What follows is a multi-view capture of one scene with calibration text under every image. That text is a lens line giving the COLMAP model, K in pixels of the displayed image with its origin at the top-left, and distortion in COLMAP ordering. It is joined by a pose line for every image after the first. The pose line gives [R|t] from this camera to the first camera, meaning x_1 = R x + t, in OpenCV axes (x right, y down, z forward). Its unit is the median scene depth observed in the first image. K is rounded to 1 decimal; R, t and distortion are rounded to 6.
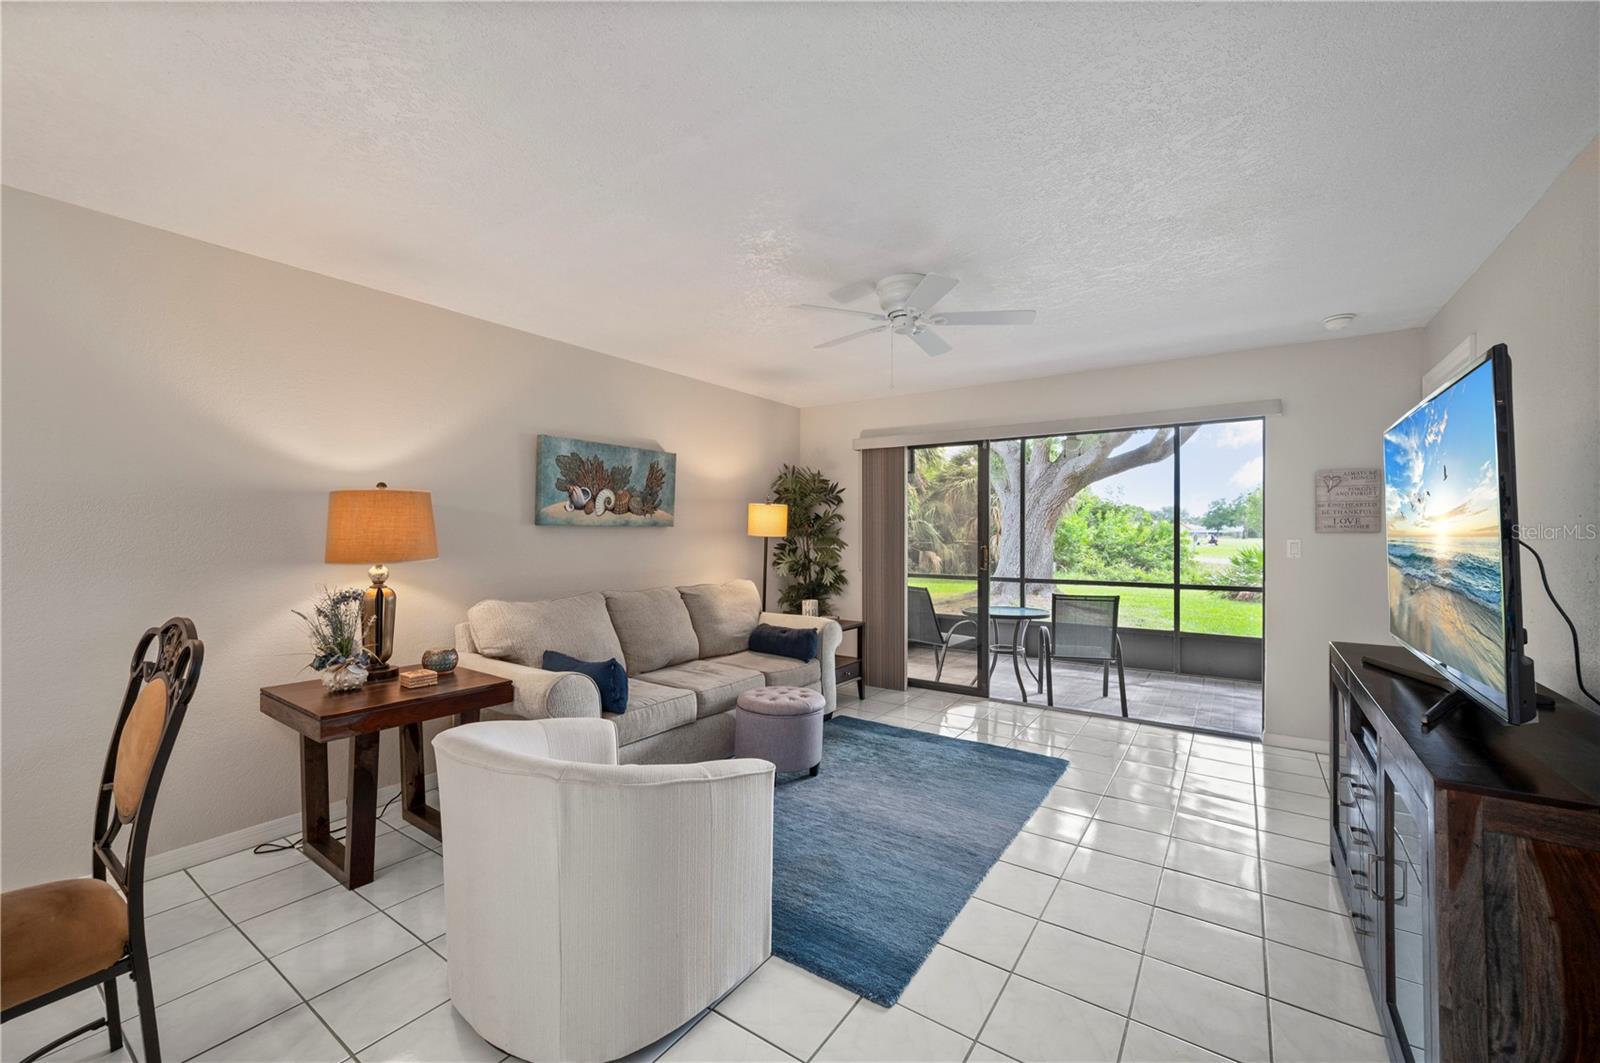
lens RADIAL K [[635.9, 0, 802.2], [0, 635.9, 533.1], [0, 0, 1]] dist [0.000541, -0.000129]
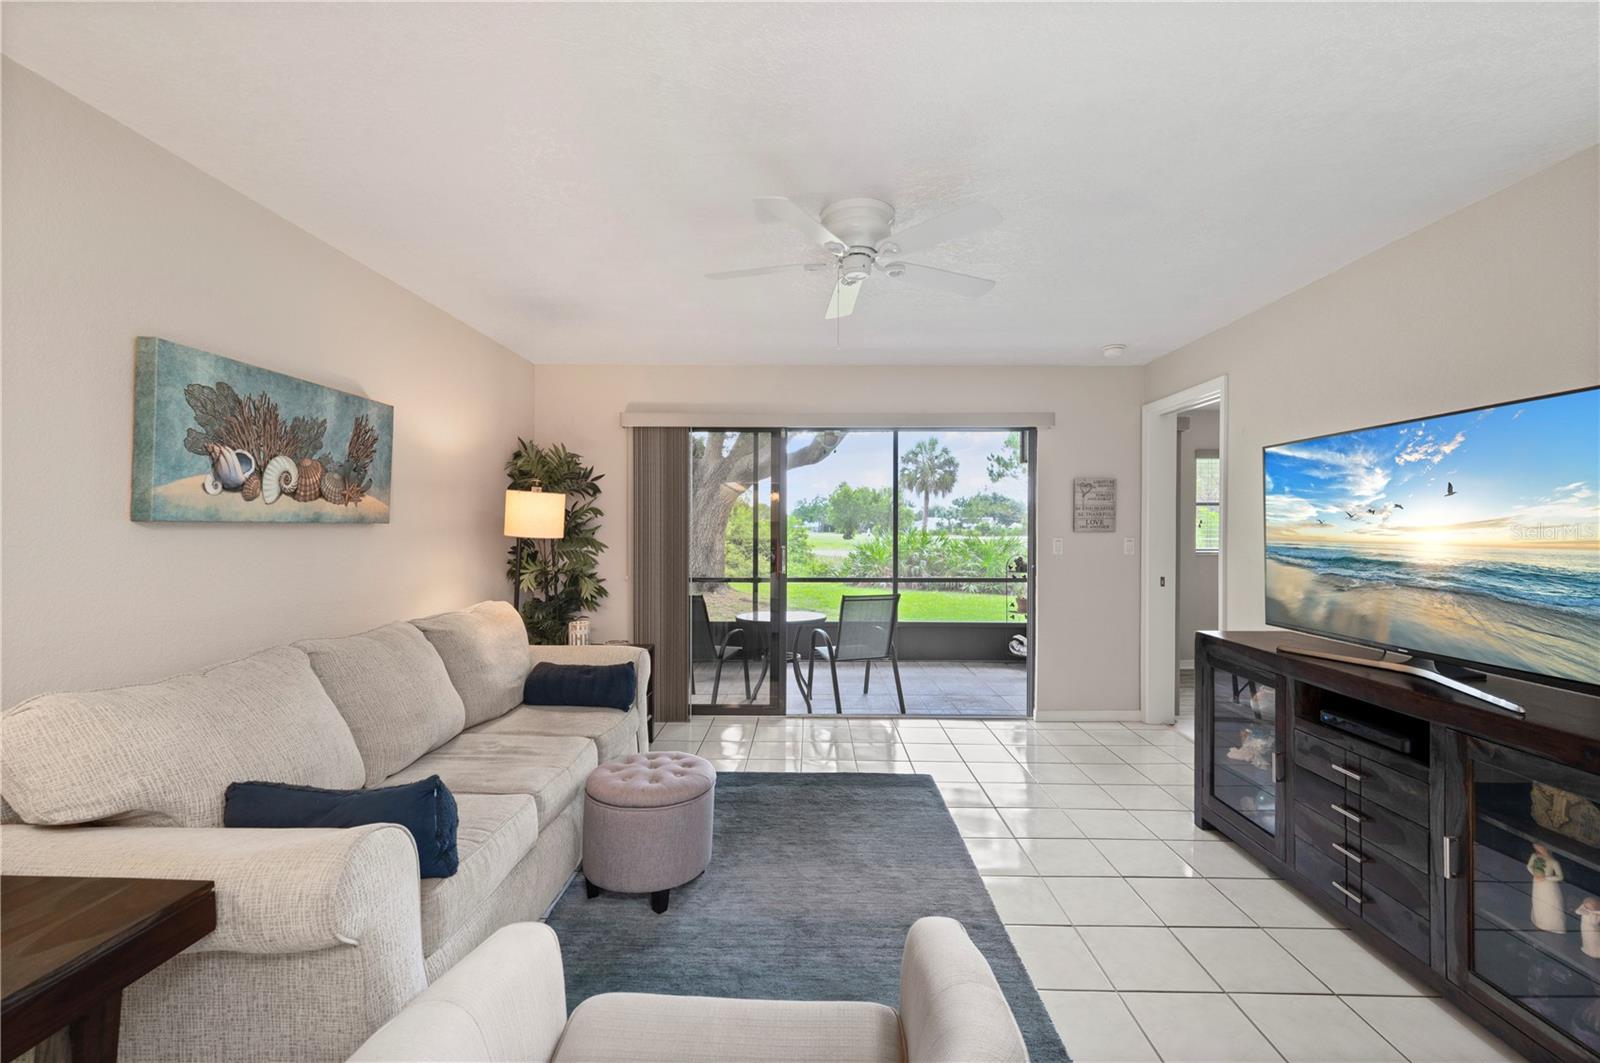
lens RADIAL K [[651.9, 0, 801.8], [0, 651.9, 531.2], [0, 0, 1]] dist [-0.002120, -0.000320]
pose [[0.831199, -0.002011, 0.555971, -0.201063], [-0.000823, 0.999988, 0.004849, -0.005352], [-0.555974, -0.004488, 0.831188, 0.222973]]
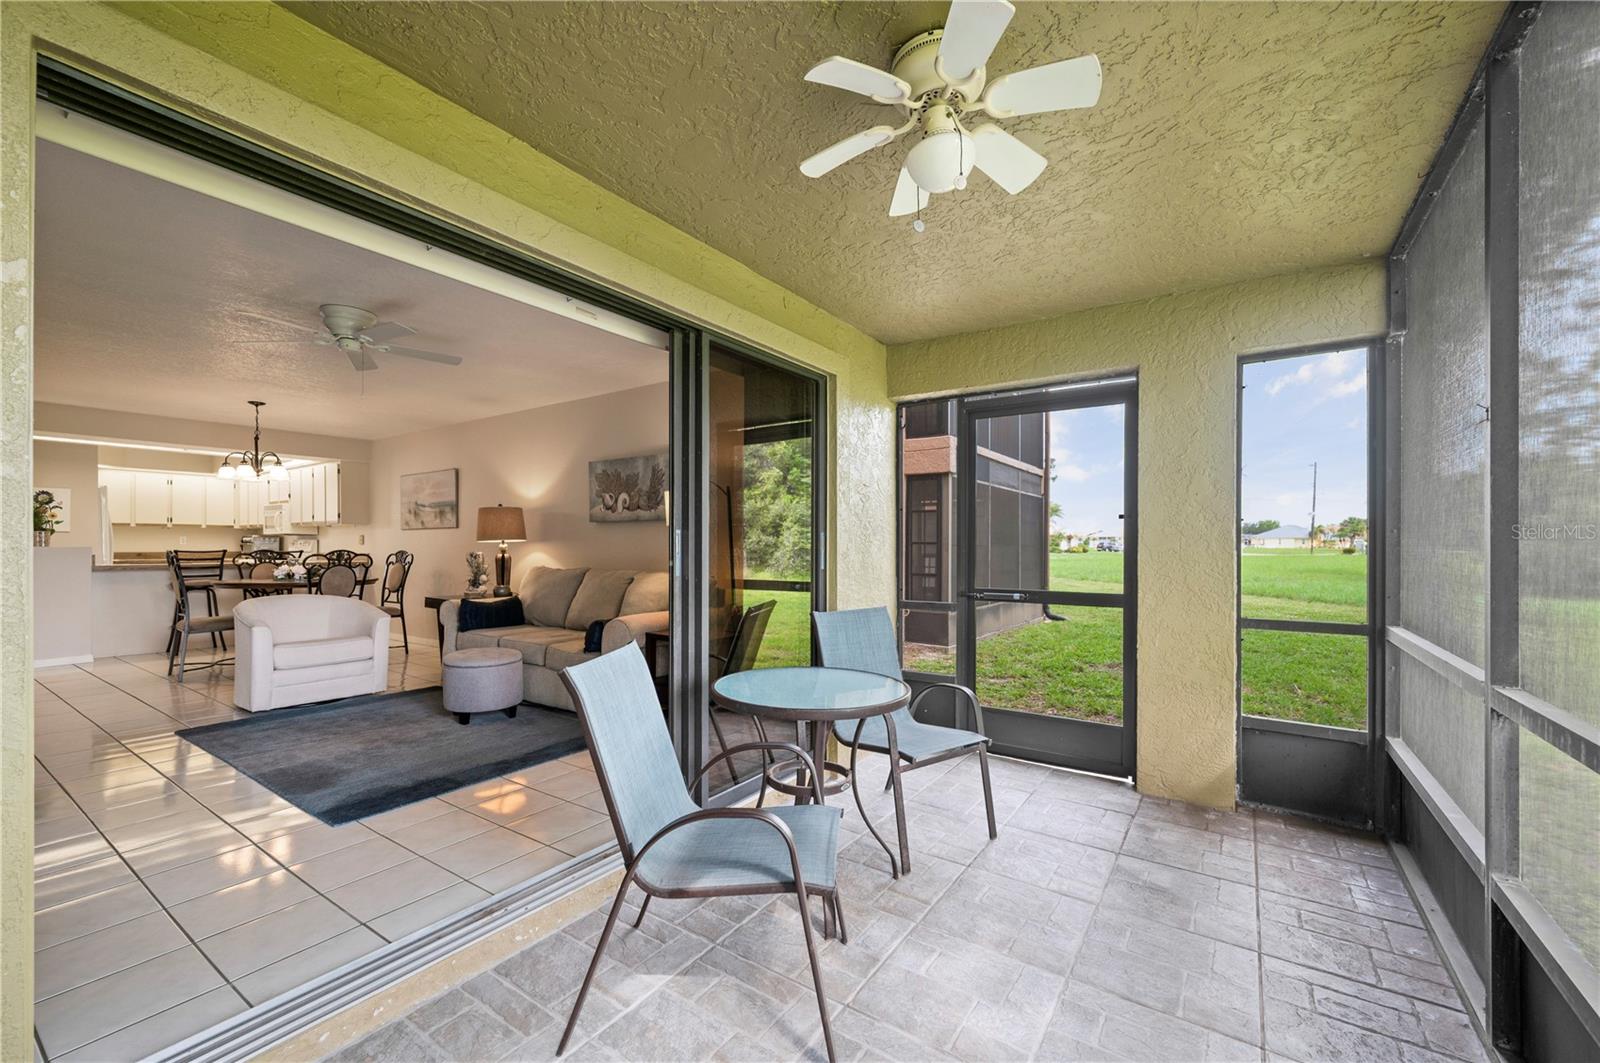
lens RADIAL K [[647.0, 0, 806.7], [0, 647.0, 543.6], [0, 0, 1]] dist [-0.001651, -0.000044]
pose [[0.008349, -0.003719, -0.999958, 0.836025], [-0.001989, 0.999991, -0.003736, 0.032565], [0.999963, 0.002020, 0.008342, 1.111309]]
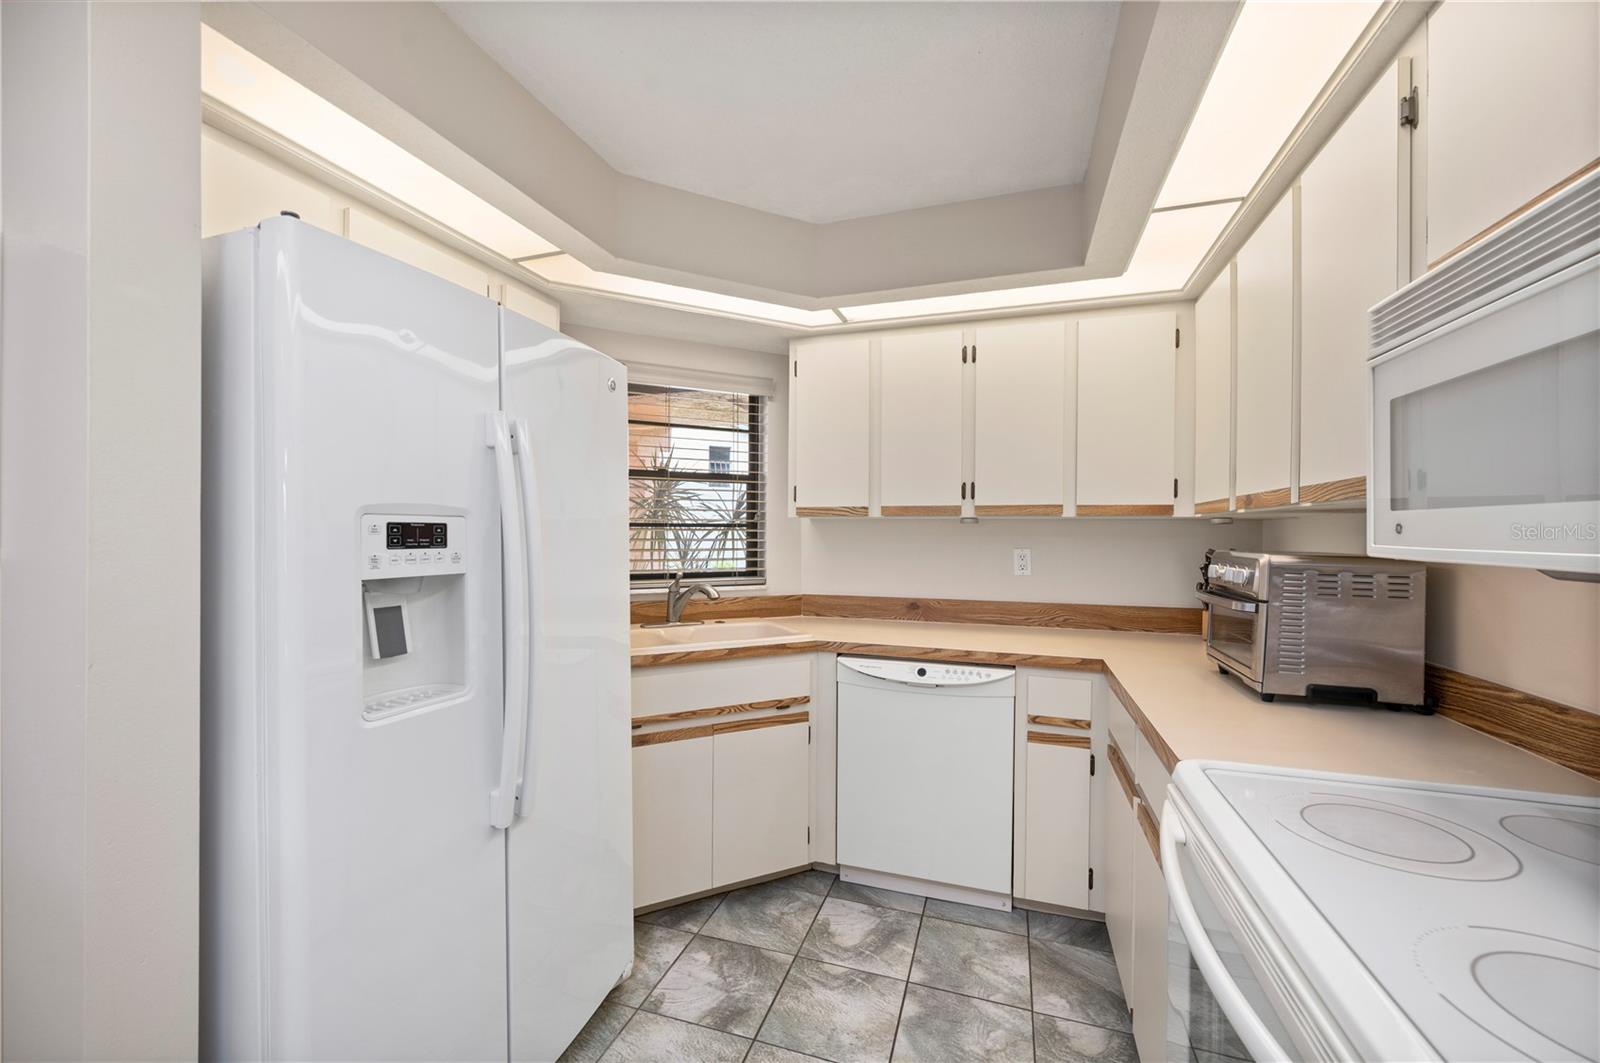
lens RADIAL K [[628.0, 0, 800.0], [0, 628.0, 531.5], [0, 0, 1]] dist [-0.000448, -0.000037]
pose [[-0.959625, -0.008222, -0.281161, -0.789106], [-0.008154, 0.999966, -0.001411, -0.005940], [0.281163, 0.000939, -0.959660, -0.282993]]
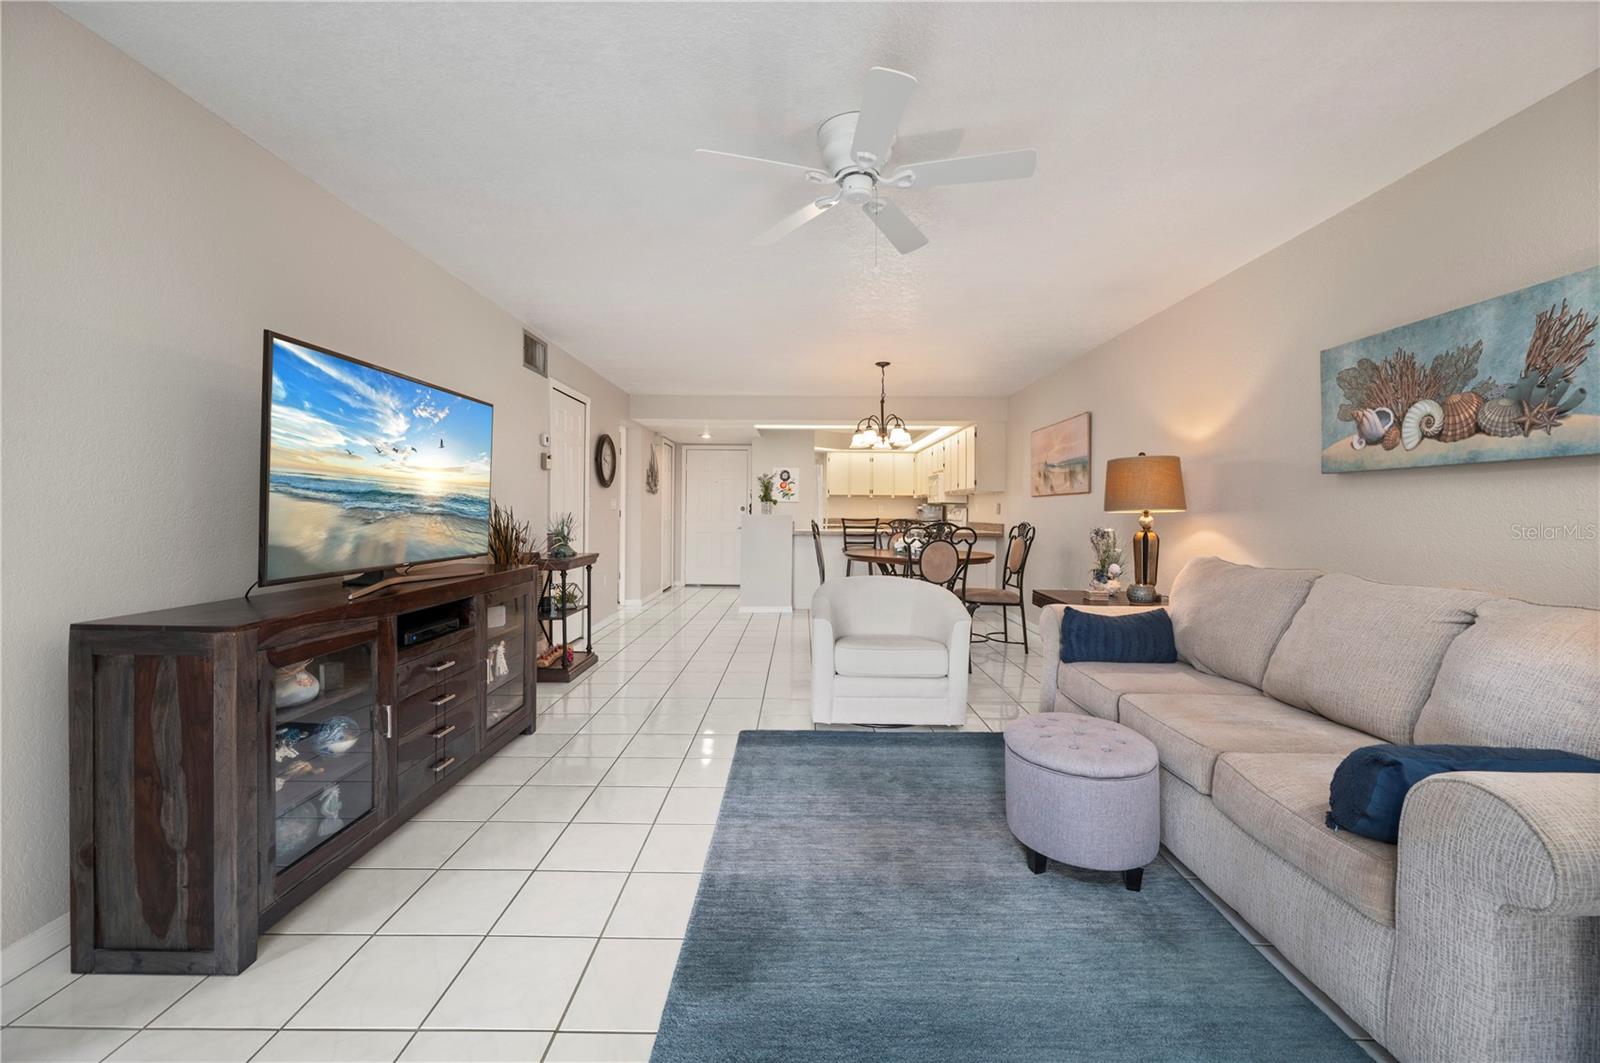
lens RADIAL K [[633.4, 0, 801.3], [0, 633.4, 514.6], [0, 0, 1]] dist [-0.001228, -0.000051]
pose [[-0.824510, -0.003368, -0.565837, 0.373029], [-0.008960, 0.999935, 0.007104, 0.026178], [0.565776, 0.010927, -0.824487, 0.935342]]
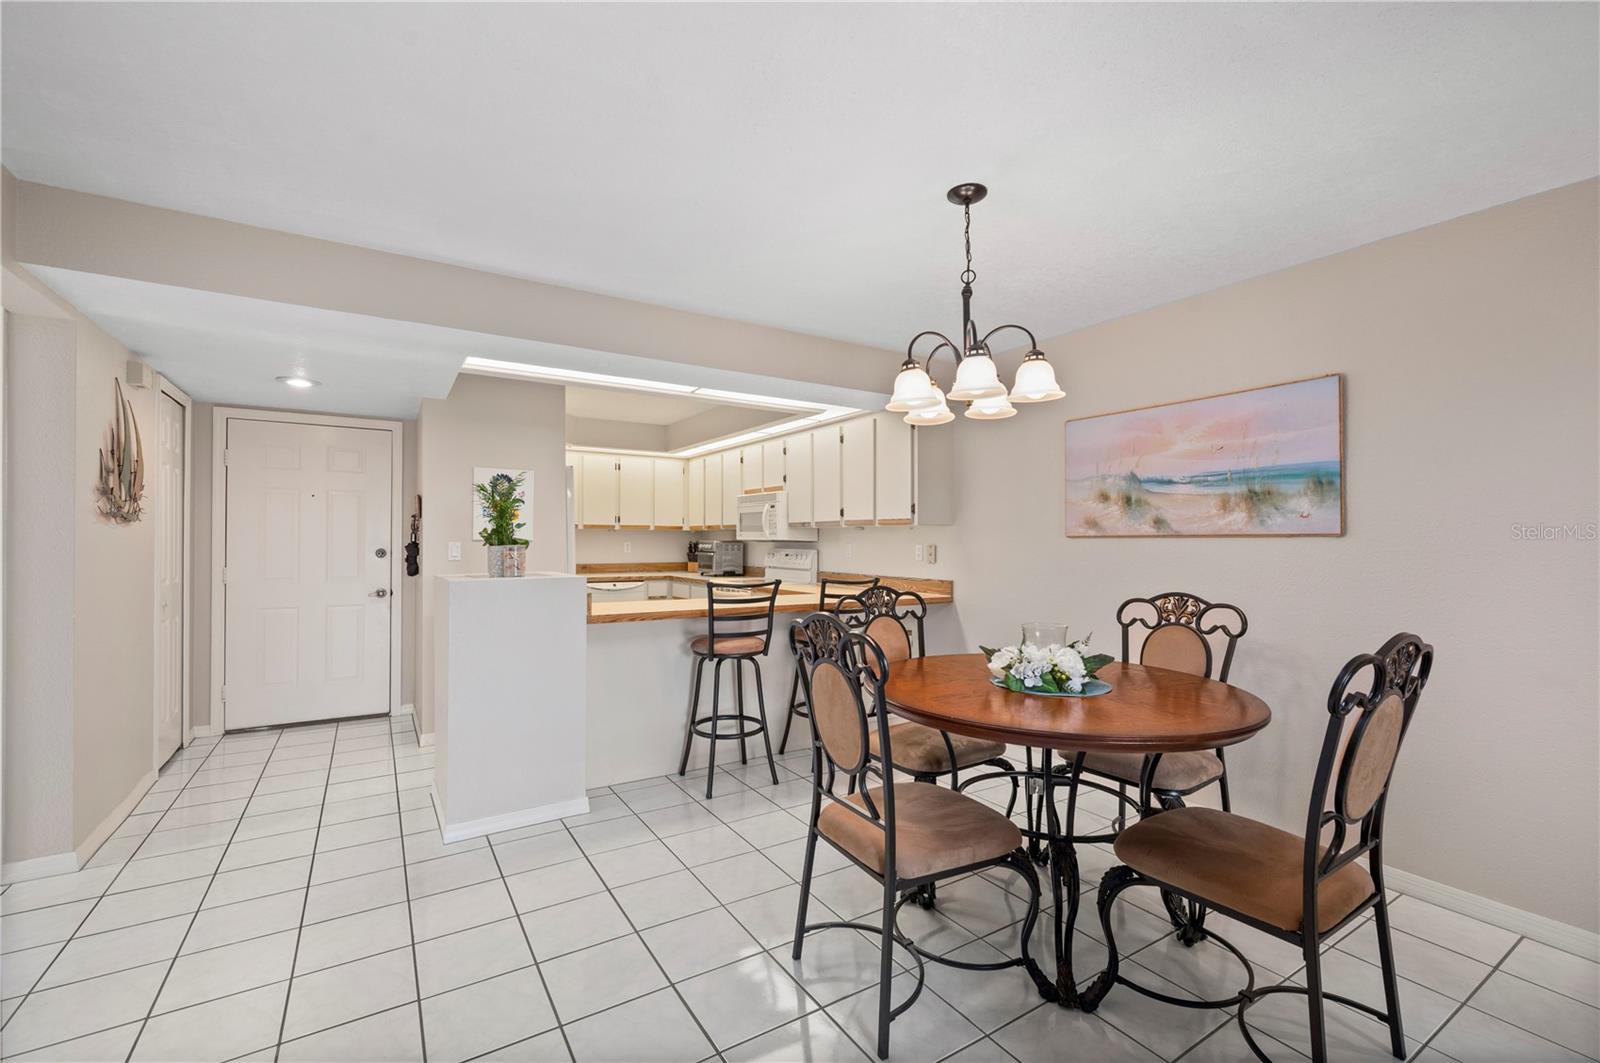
lens RADIAL K [[680.1, 0, 801.4], [0, 680.1, 543.0], [0, 0, 1]] dist [-0.000247, -0.000333]
pose [[-0.392063, 0.001334, -0.919937, 0.090825], [-0.006074, 0.999973, 0.004038, 0.000809], [0.919918, 0.007171, -0.392045, 0.178381]]
